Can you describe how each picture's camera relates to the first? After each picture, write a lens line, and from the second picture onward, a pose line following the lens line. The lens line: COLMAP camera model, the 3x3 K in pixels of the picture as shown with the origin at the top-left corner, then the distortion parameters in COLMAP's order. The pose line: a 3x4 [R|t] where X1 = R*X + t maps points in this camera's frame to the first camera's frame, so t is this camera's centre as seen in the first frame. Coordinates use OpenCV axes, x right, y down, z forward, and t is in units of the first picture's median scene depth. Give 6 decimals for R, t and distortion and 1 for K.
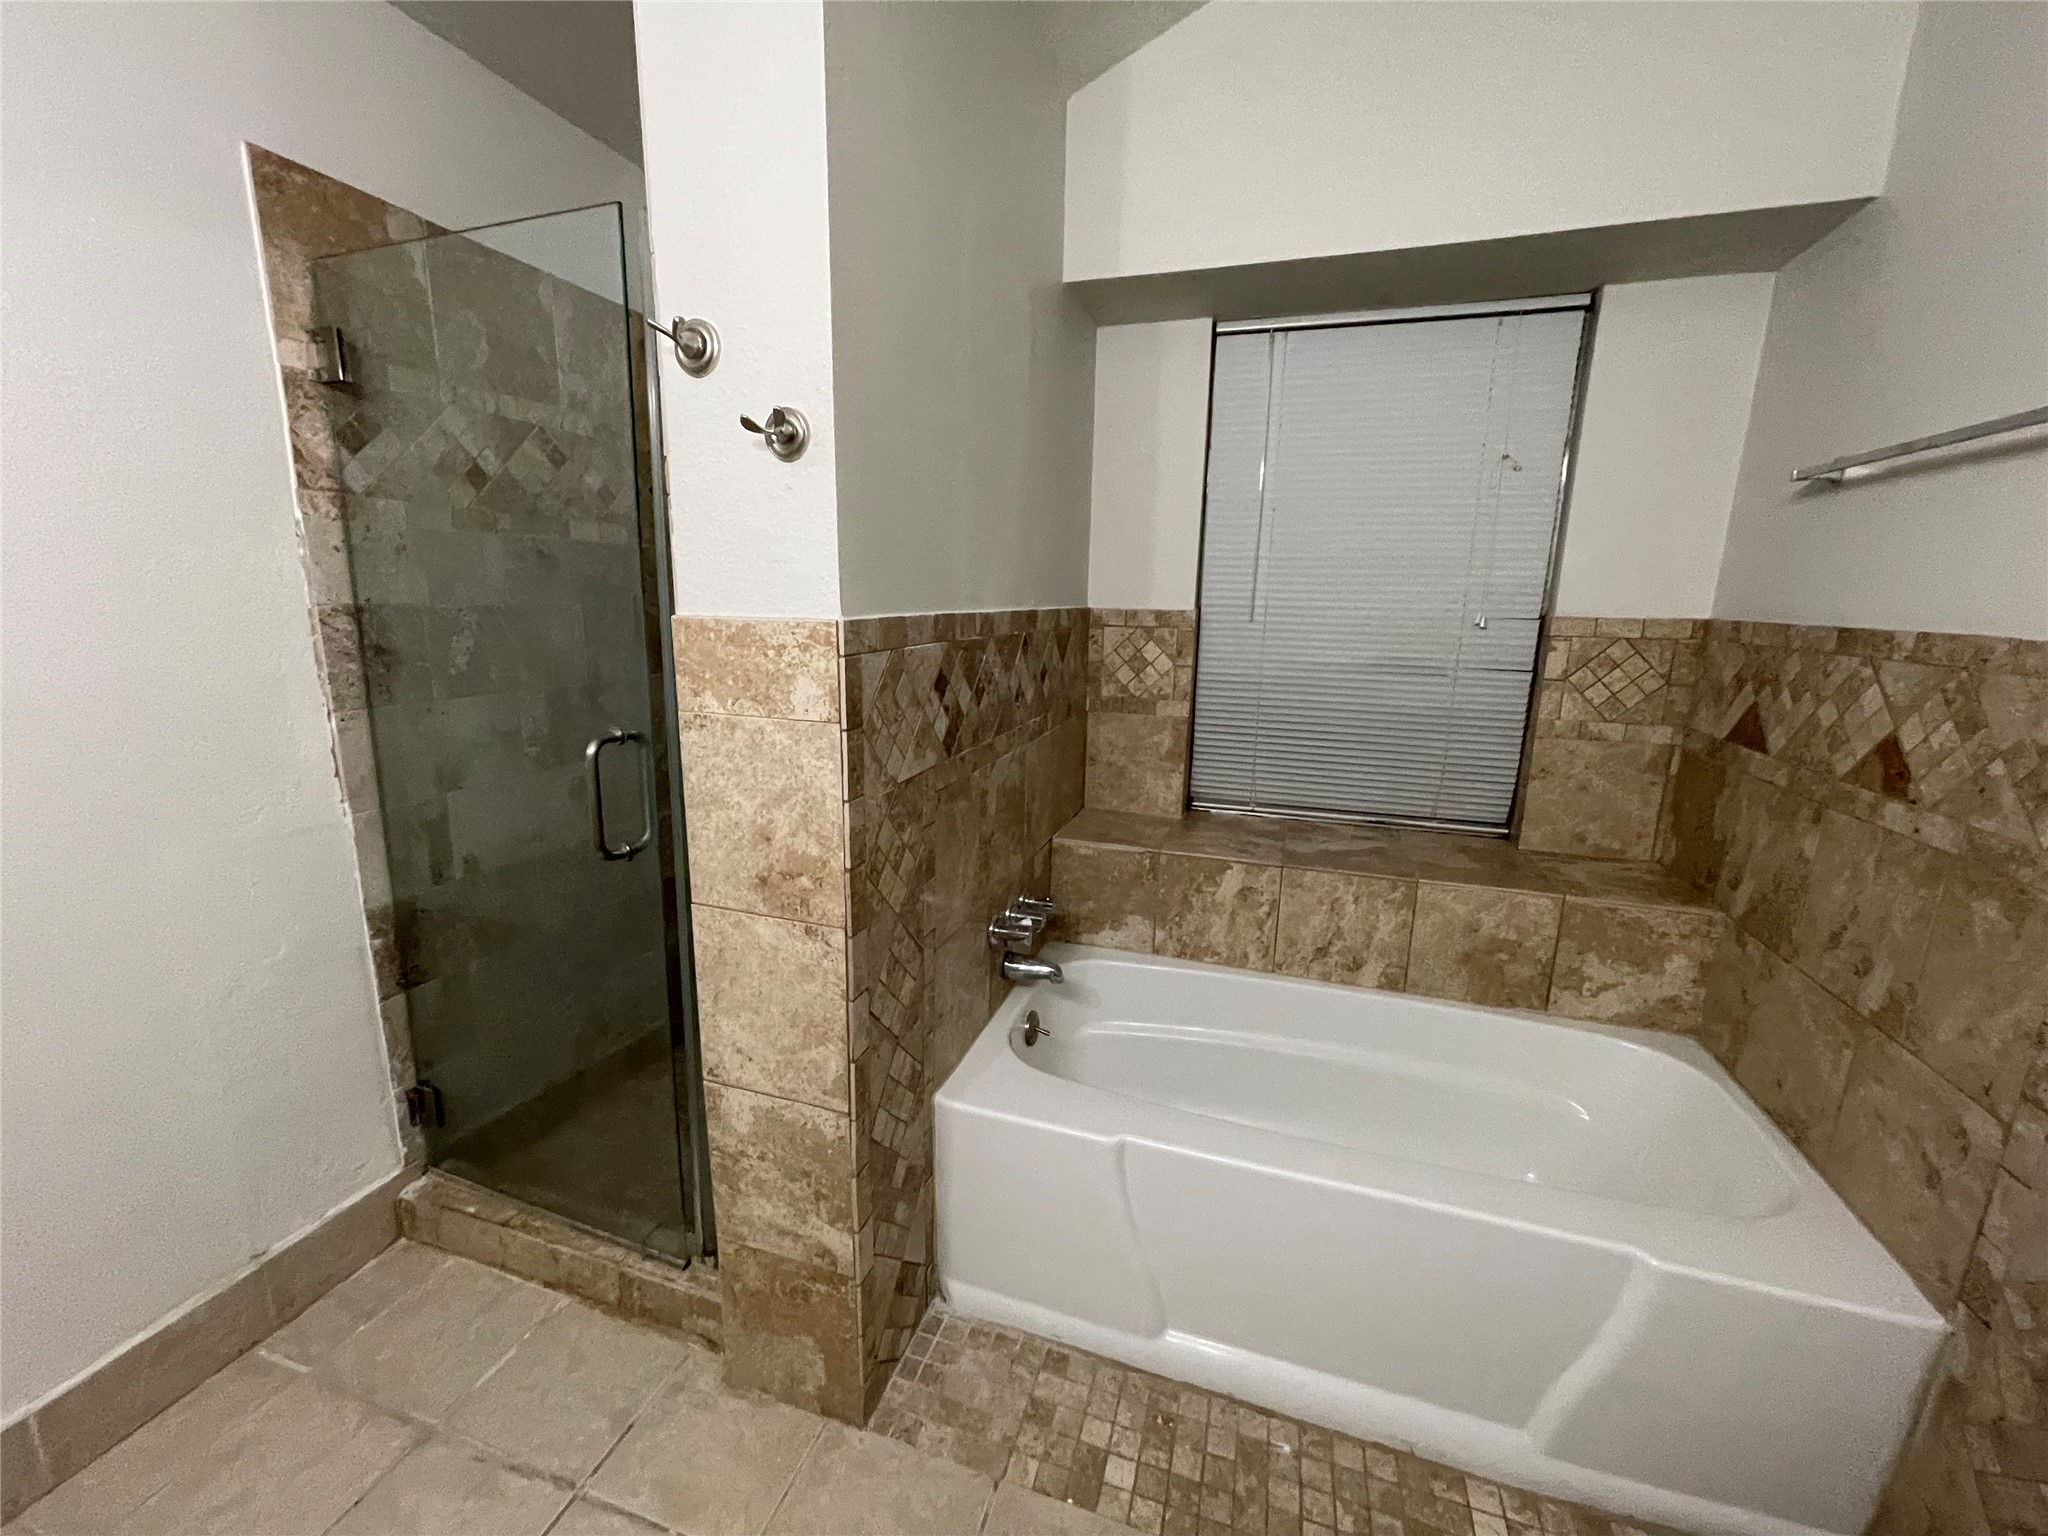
lens RADIAL K [[823.4, 0, 1013.6], [0, 823.4, 764.9], [0, 0, 1]] dist [0.001301, 0.000543]
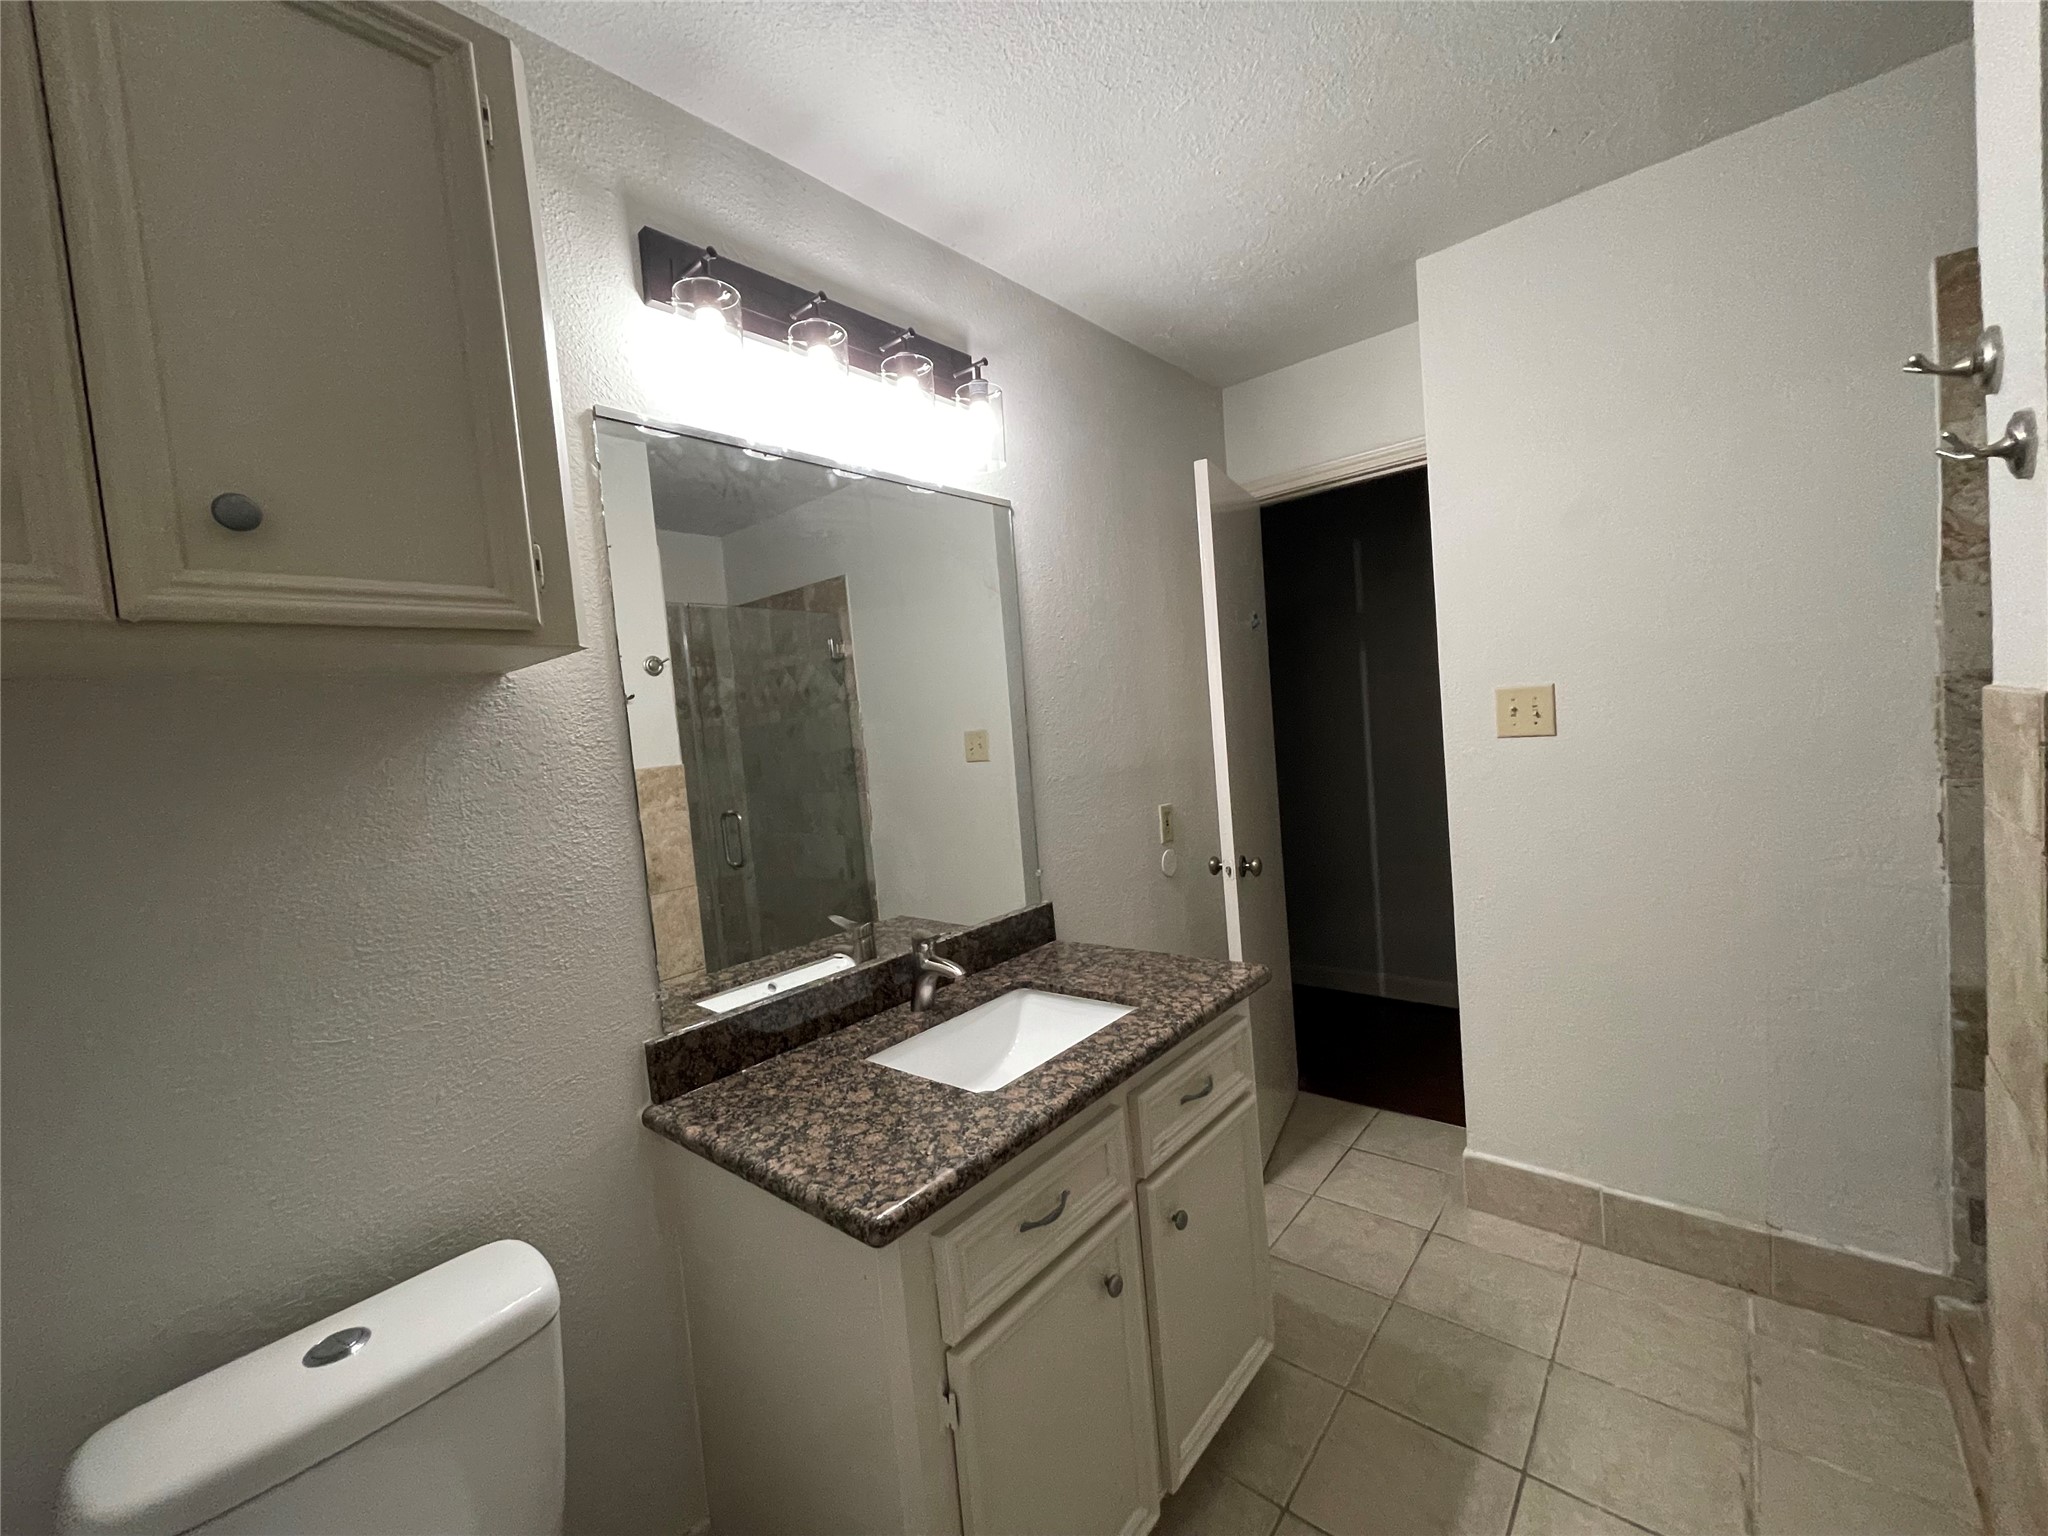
lens RADIAL K [[823.4, 0, 1013.6], [0, 823.4, 764.9], [0, 0, 1]] dist [0.001301, 0.000543]
pose [[-0.387475, 0.066881, -0.919451, 0.638024], [-0.112791, 0.986433, 0.119286, -0.086432], [0.914954, 0.149926, -0.374675, 0.412056]]
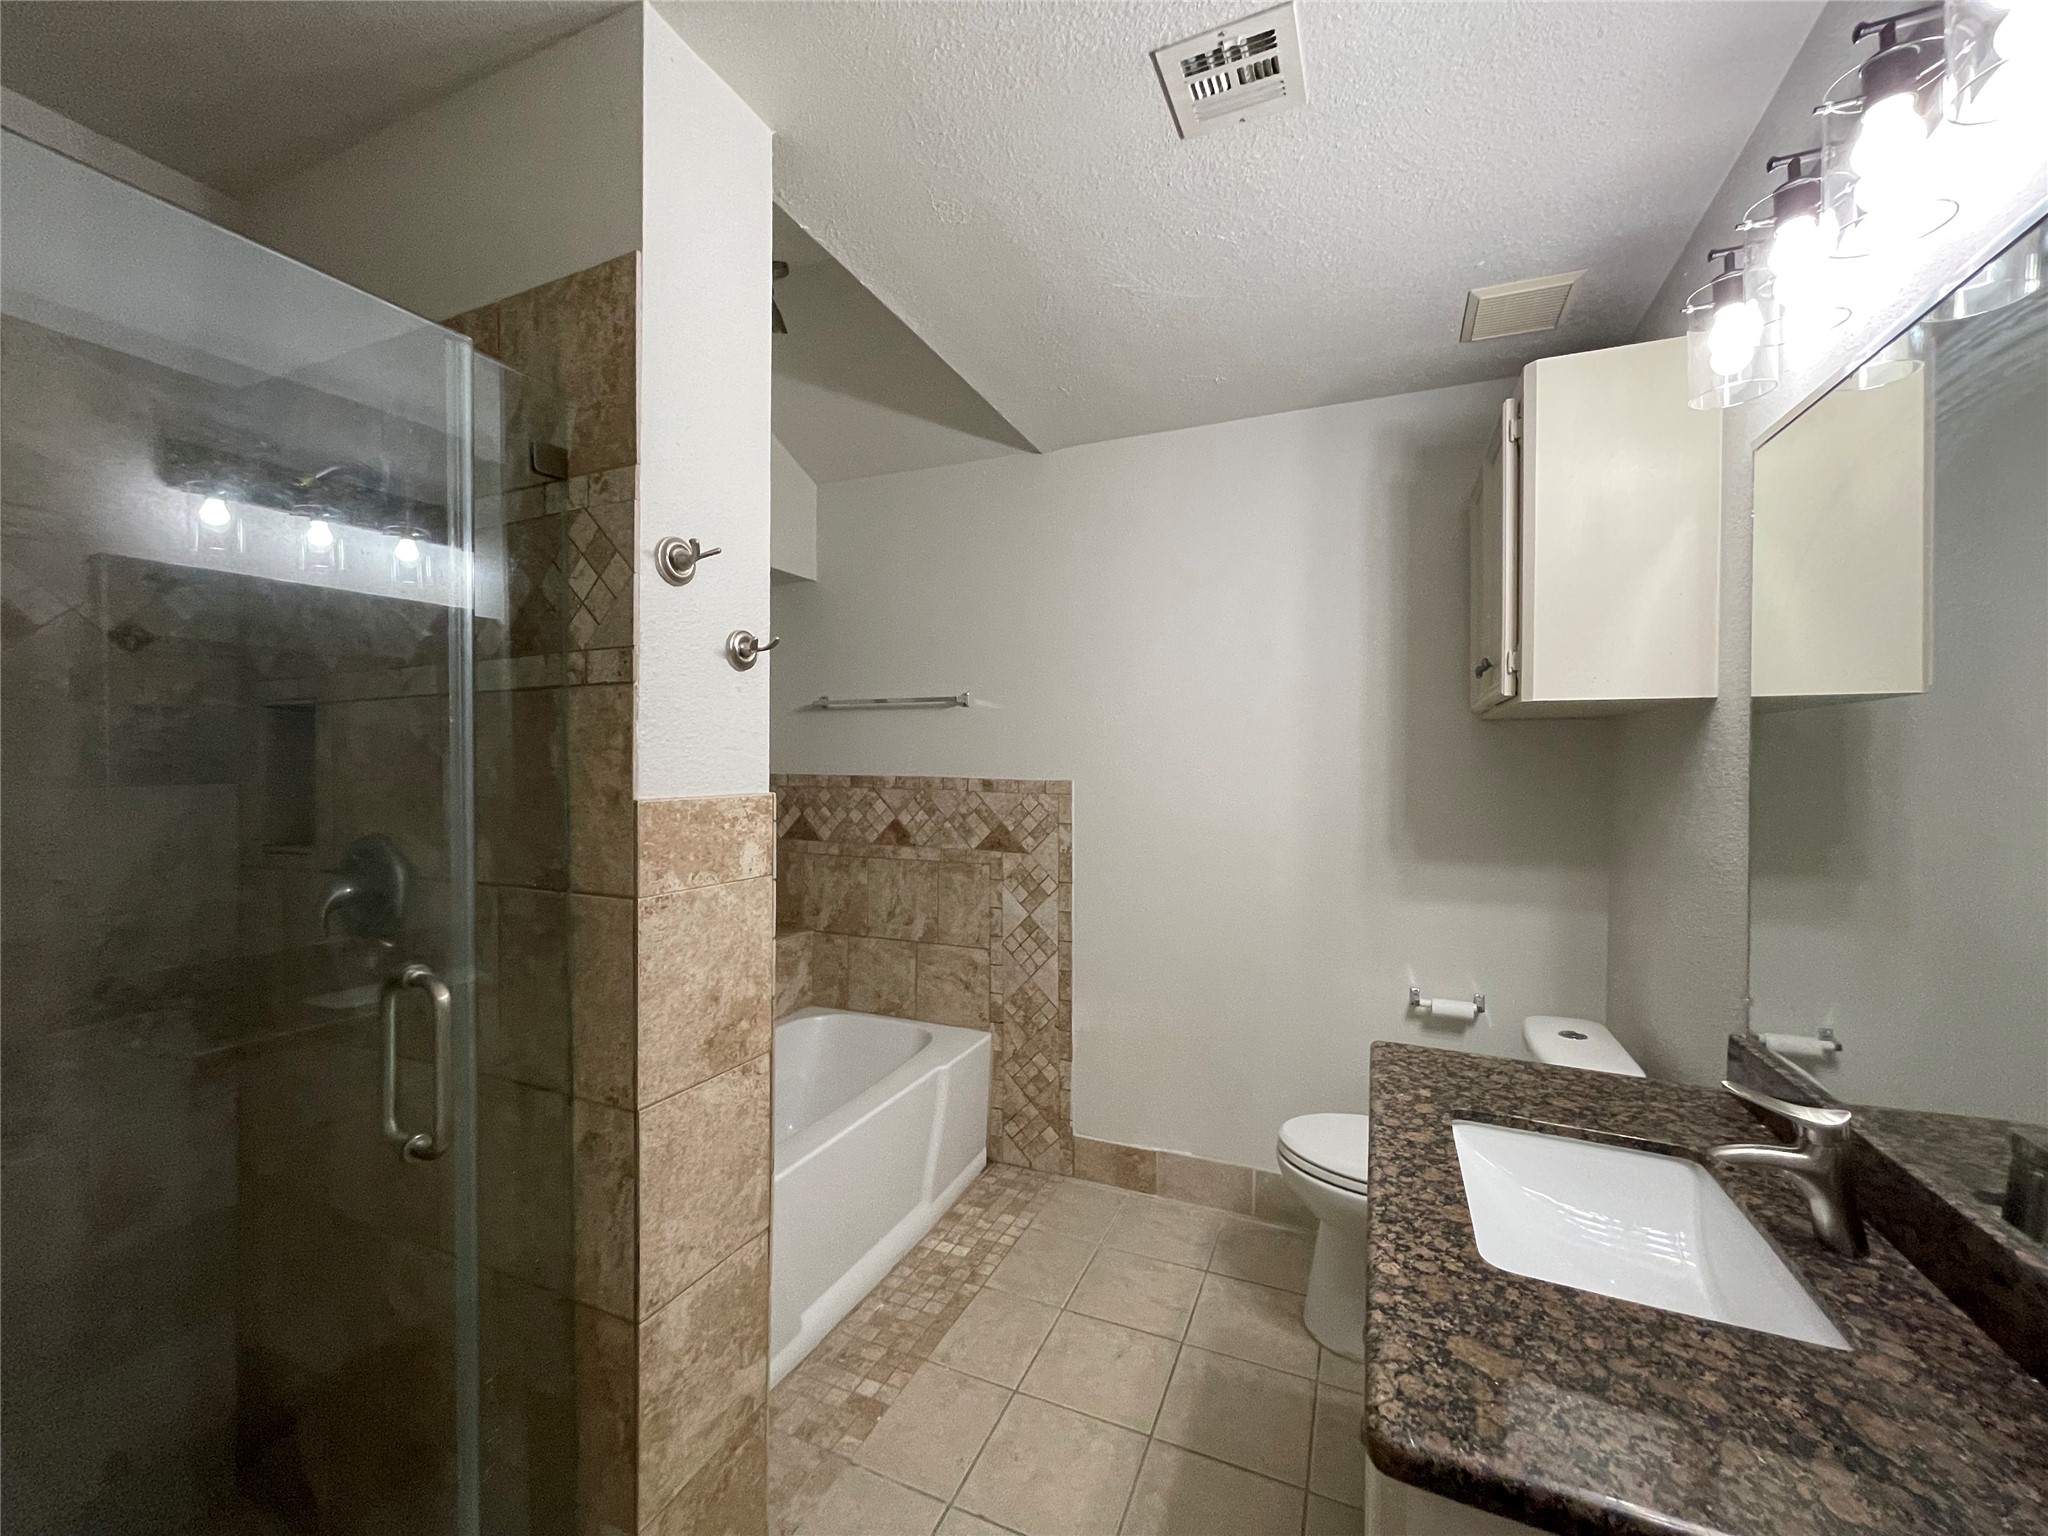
lens RADIAL K [[823.4, 0, 1013.6], [0, 823.4, 764.9], [0, 0, 1]] dist [0.001301, 0.000543]
pose [[0.097656, -0.019210, 0.995035, -1.245621], [0.202389, 0.979305, -0.000957, -0.121725], [-0.974424, 0.201477, 0.099523, 0.426524]]
